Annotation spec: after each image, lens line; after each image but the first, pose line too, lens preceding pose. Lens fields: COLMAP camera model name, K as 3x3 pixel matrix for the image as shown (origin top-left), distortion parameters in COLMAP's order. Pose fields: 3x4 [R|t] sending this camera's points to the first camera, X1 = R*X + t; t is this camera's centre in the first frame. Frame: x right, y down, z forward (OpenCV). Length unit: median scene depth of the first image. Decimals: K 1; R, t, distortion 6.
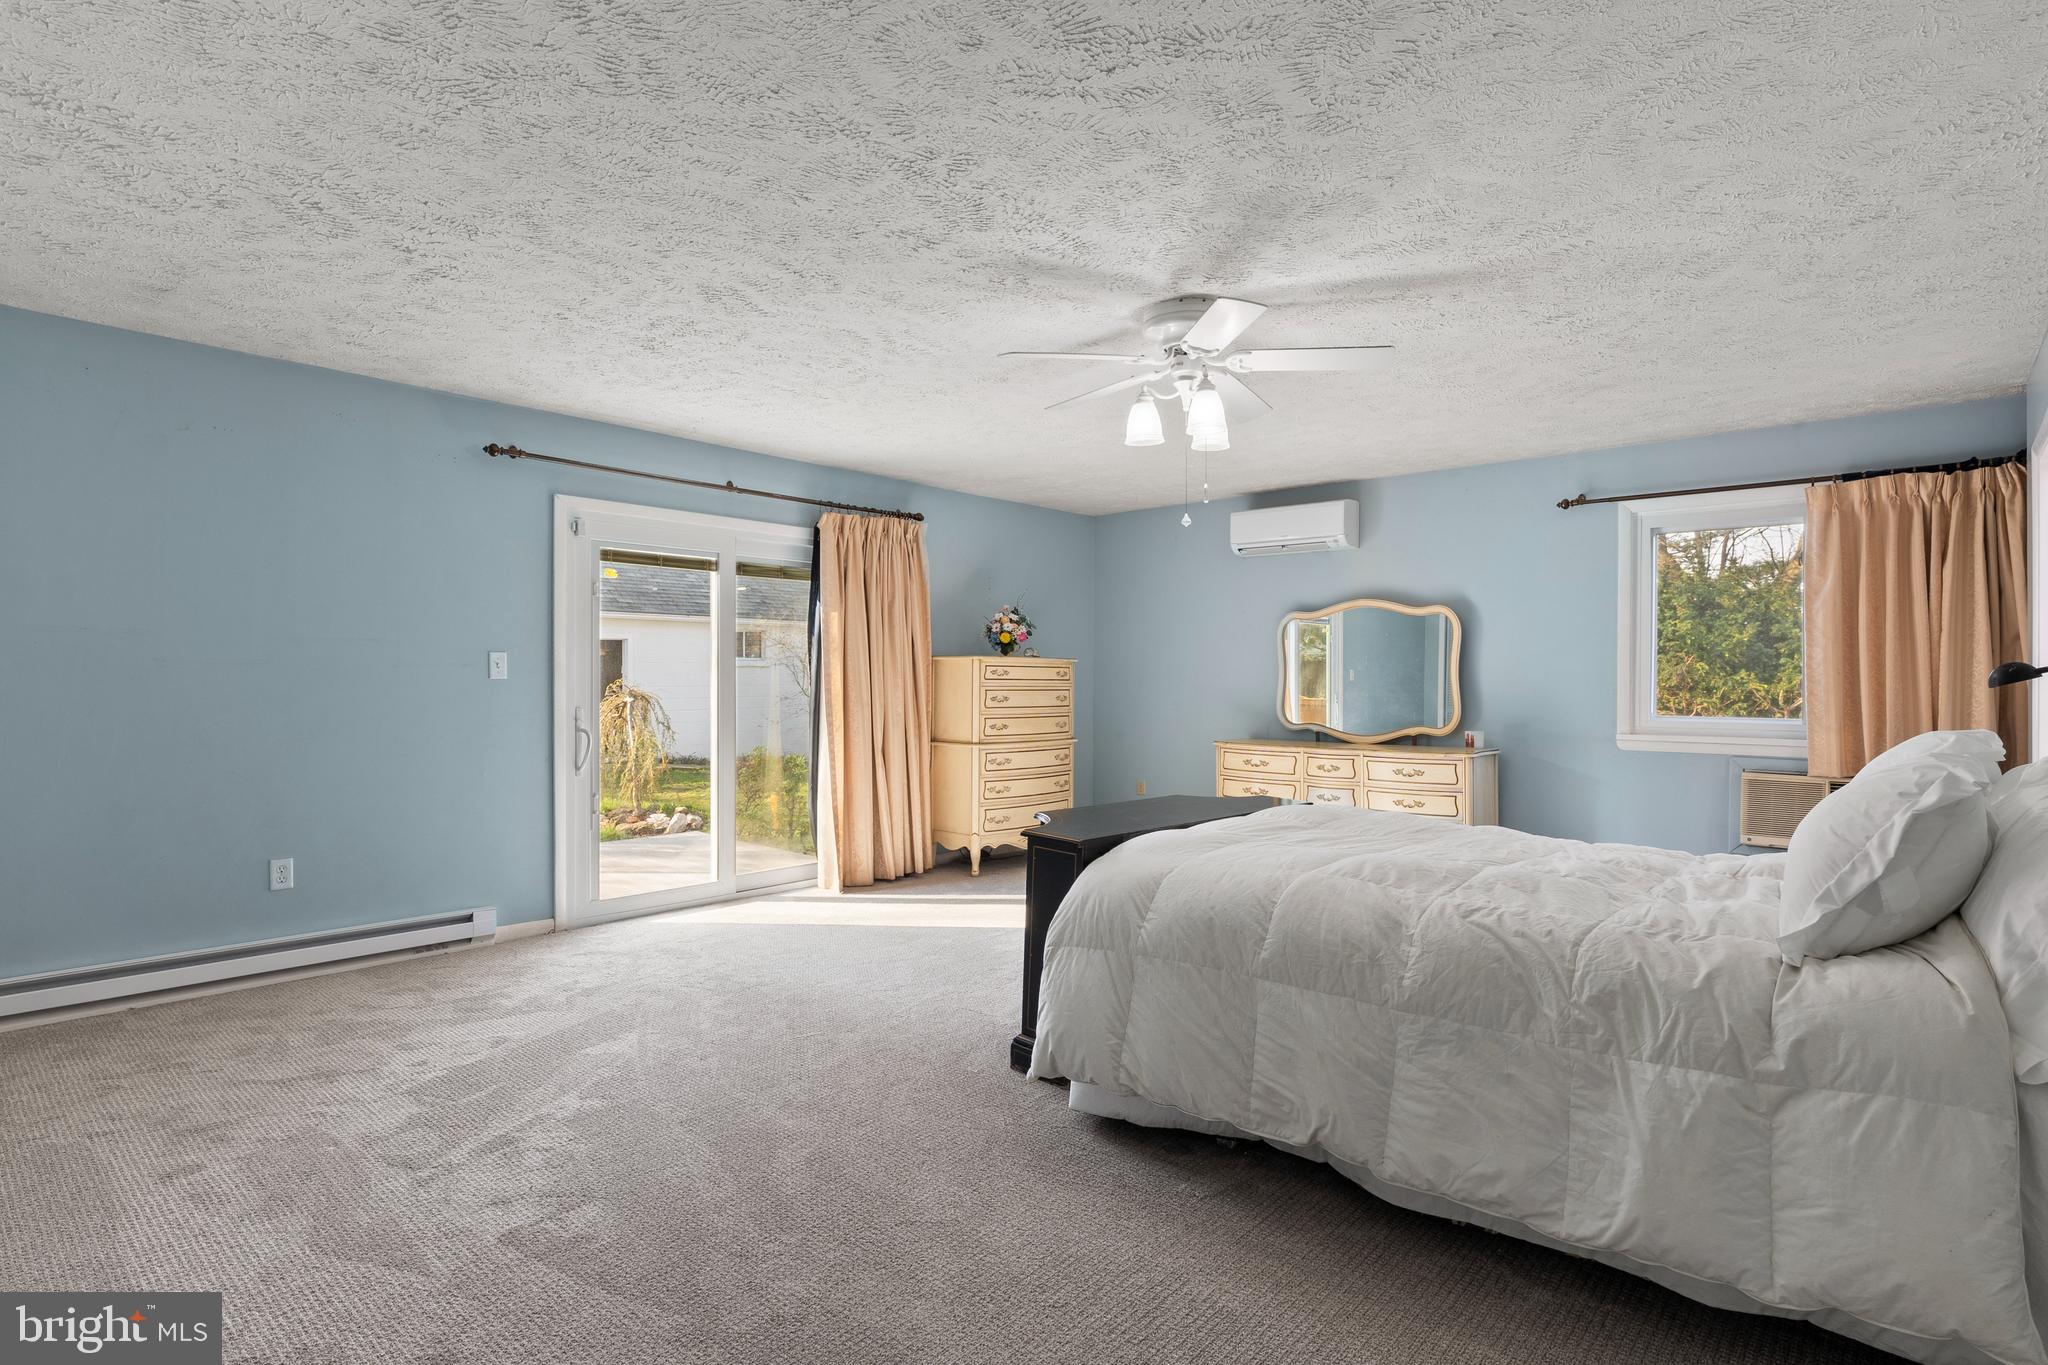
lens RADIAL K [[1065.2, 0, 1018.3], [0, 1065.2, 691.6], [0, 0, 1]] dist [-0.019687, -0.000406]
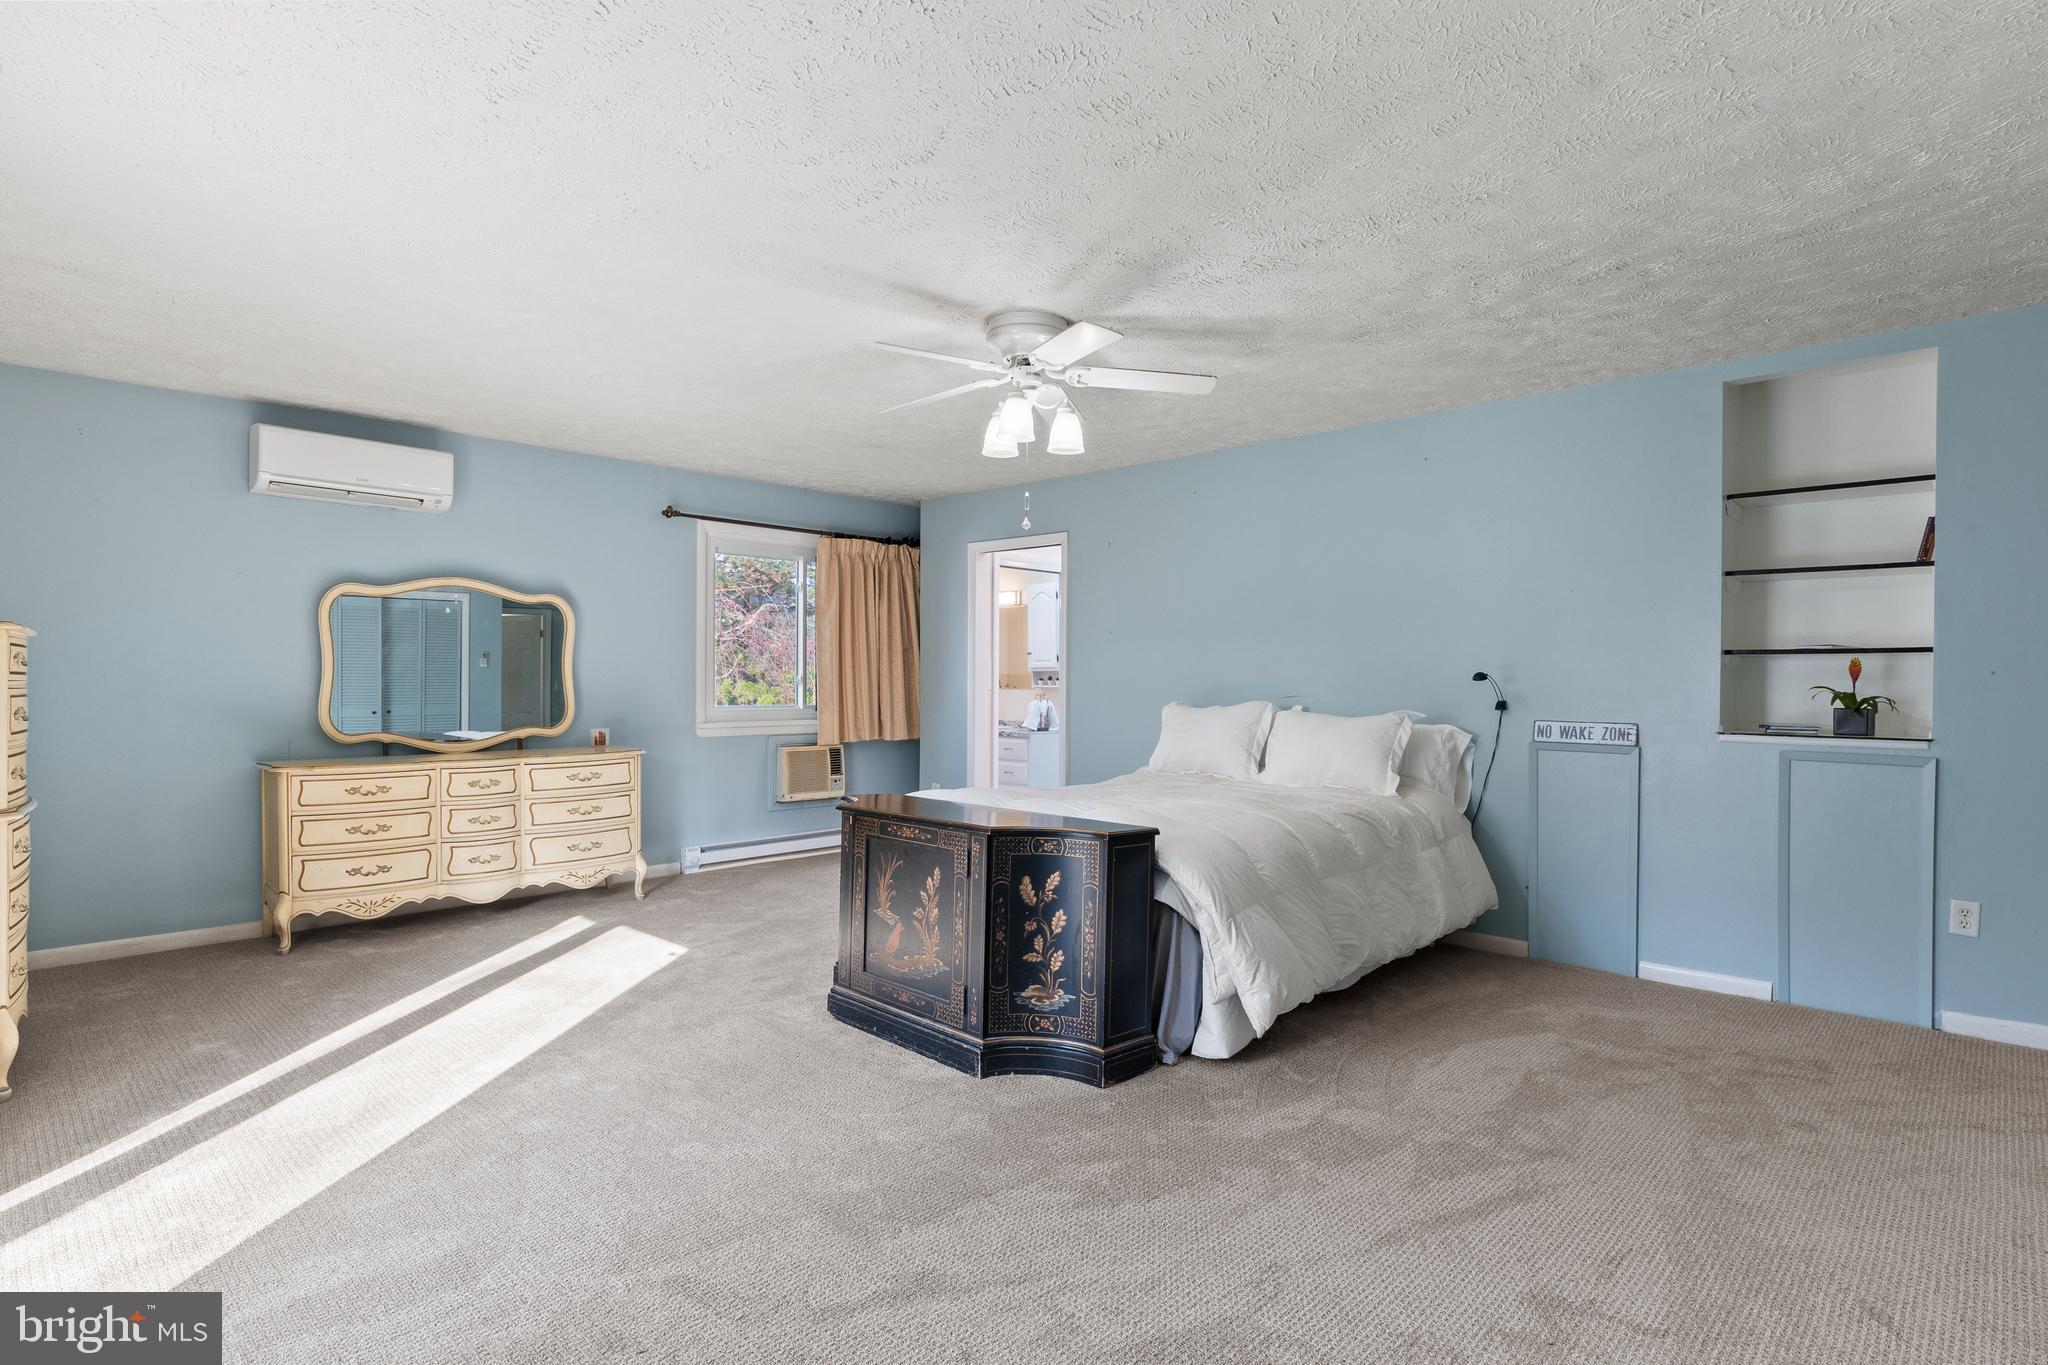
lens RADIAL K [[1065.2, 0, 1018.0], [0, 1065.2, 673.5], [0, 0, 1]] dist [-0.019687, -0.000406]
pose [[0.000114, 0.003692, 0.999993, -0.571586], [0.009362, 0.999949, -0.003692, -0.006034], [-0.999956, 0.009363, 0.000079, 0.652170]]
